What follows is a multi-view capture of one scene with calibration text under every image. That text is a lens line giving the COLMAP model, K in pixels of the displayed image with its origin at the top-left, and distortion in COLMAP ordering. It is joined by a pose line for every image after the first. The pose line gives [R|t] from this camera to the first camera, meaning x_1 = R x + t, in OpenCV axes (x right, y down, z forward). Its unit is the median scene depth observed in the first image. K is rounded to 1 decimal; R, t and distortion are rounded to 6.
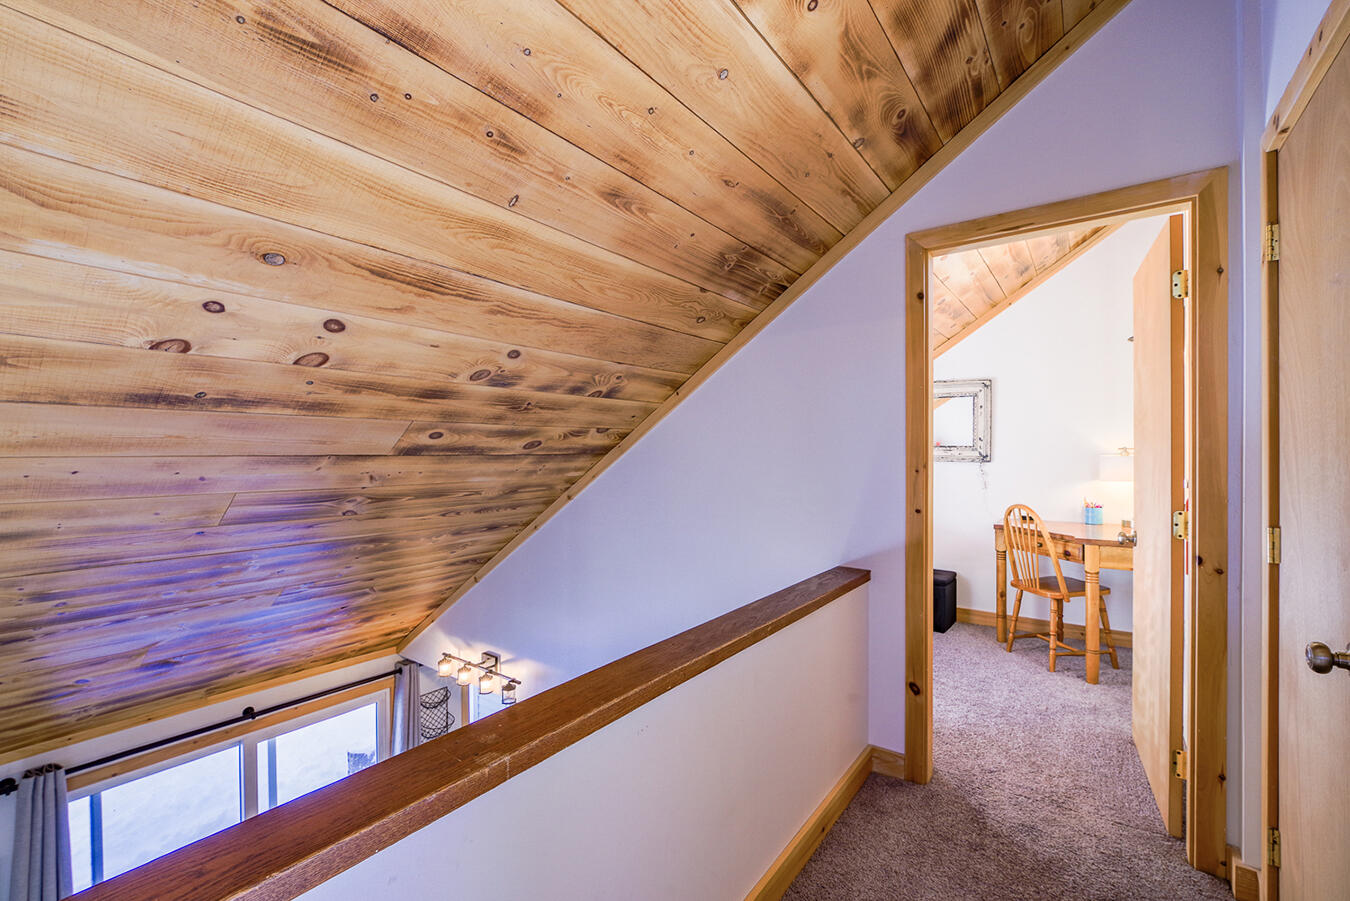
lens RADIAL K [[590.2, 0, 677.8], [0, 590.2, 450.8], [0, 0, 1]] dist [-0.000111, 0.000055]
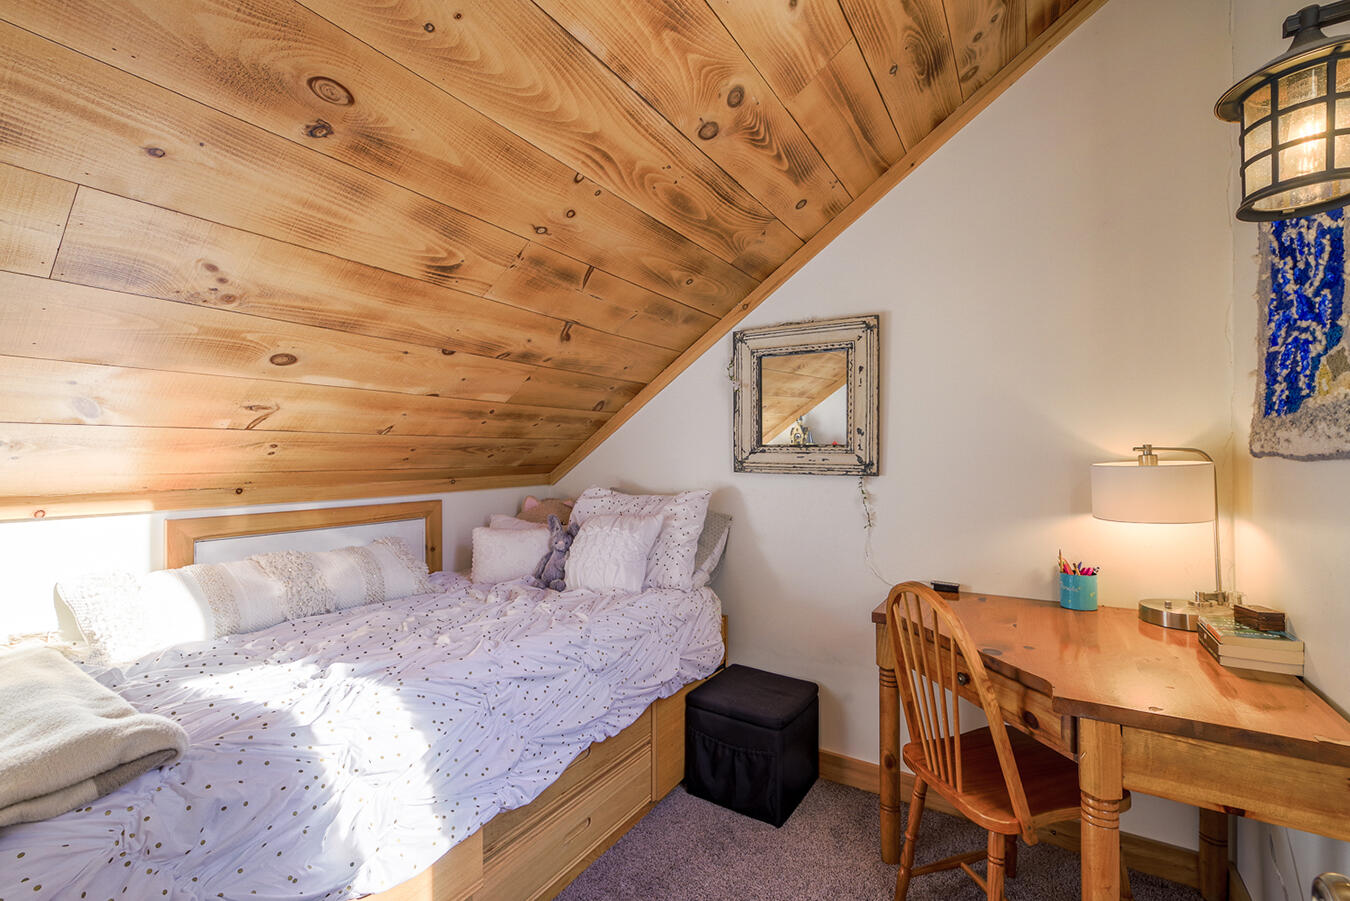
lens RADIAL K [[590.2, 0, 672.1], [0, 590.2, 450.7], [0, 0, 1]] dist [-0.000111, 0.000055]
pose [[0.998071, 0.000717, 0.062083, 0.335272], [-0.000196, 0.999965, -0.008388, 0.001841], [-0.062087, 0.008359, 0.998036, 0.523538]]
